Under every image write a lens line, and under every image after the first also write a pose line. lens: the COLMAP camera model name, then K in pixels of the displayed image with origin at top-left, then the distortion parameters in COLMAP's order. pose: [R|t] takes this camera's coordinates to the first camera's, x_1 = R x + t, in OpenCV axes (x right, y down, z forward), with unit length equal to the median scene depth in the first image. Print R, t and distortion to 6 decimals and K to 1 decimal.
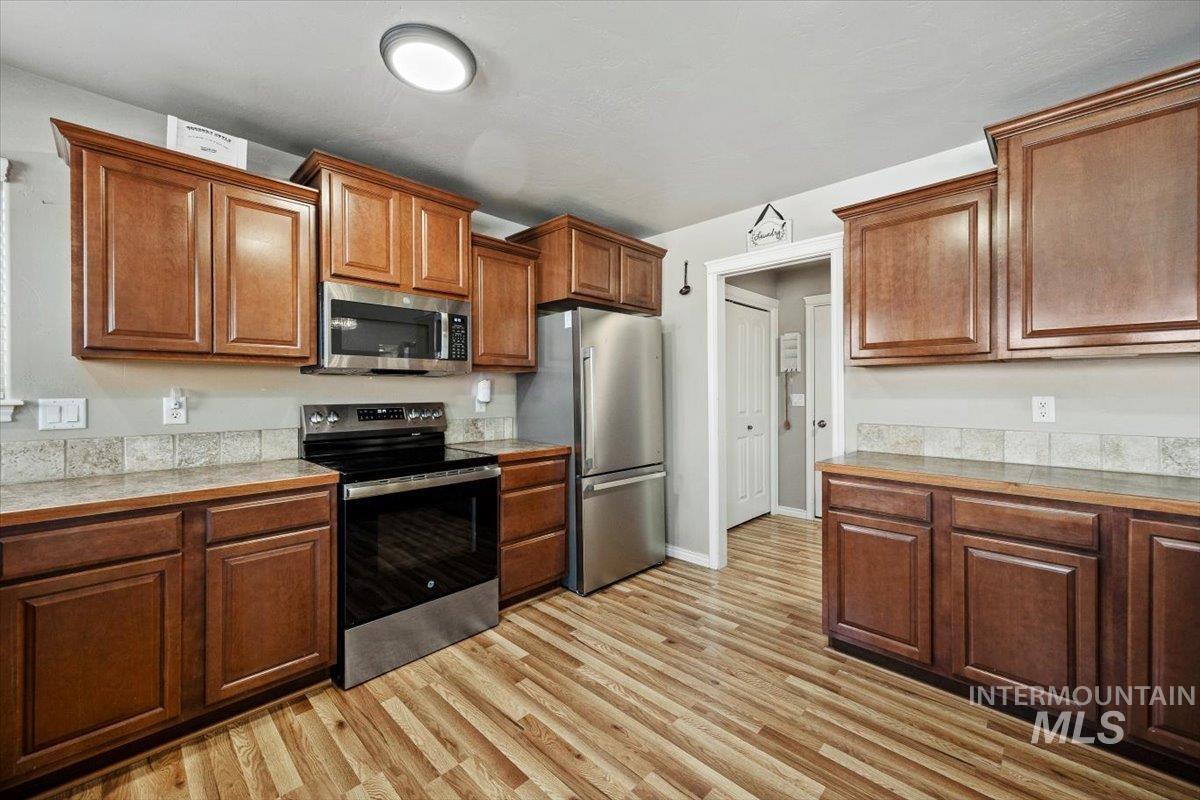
lens RADIAL K [[466.2, 0, 596.1], [0, 466.2, 392.0], [0, 0, 1]] dist [0.002714, 0.001309]
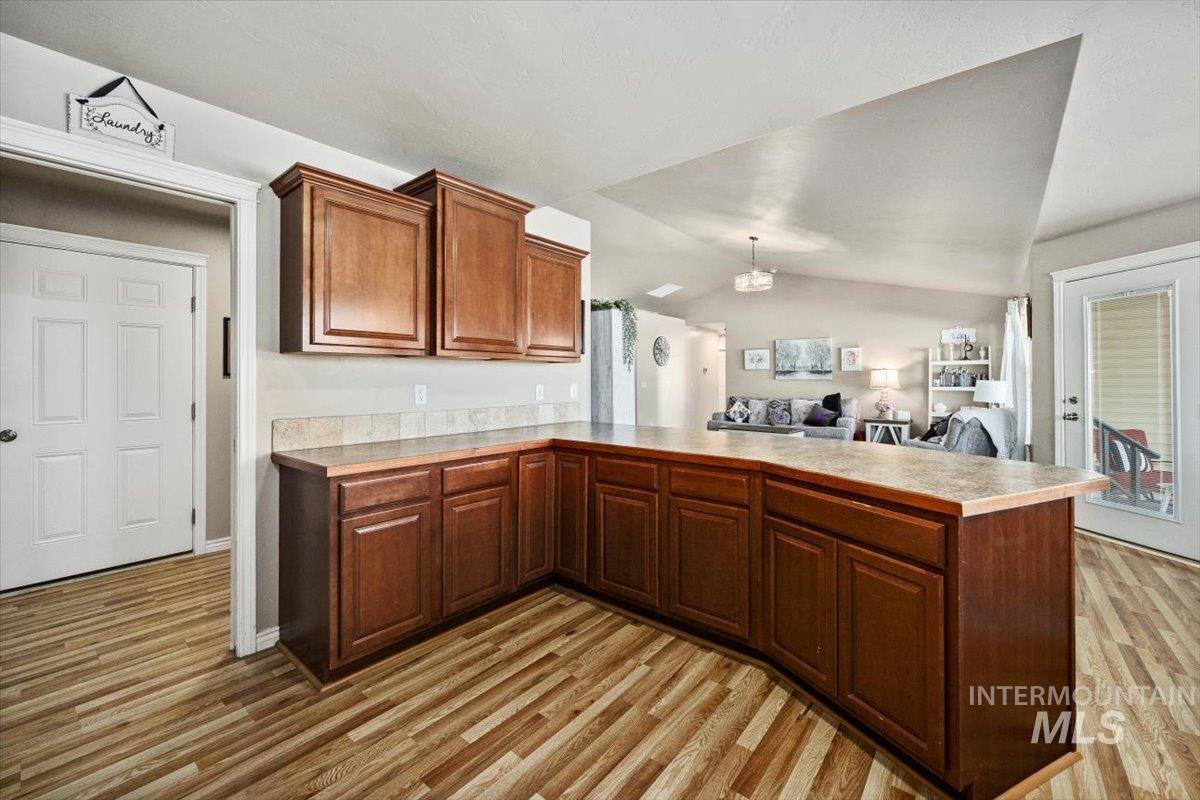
lens RADIAL K [[487.4, 0, 588.2], [0, 487.4, 379.1], [0, 0, 1]] dist [0.007481, -0.000295]
pose [[-0.070773, 0.003124, 0.997488, -0.445787], [0.003838, 0.999989, -0.002860, -0.001340], [-0.997485, 0.003626, -0.070784, 0.625218]]
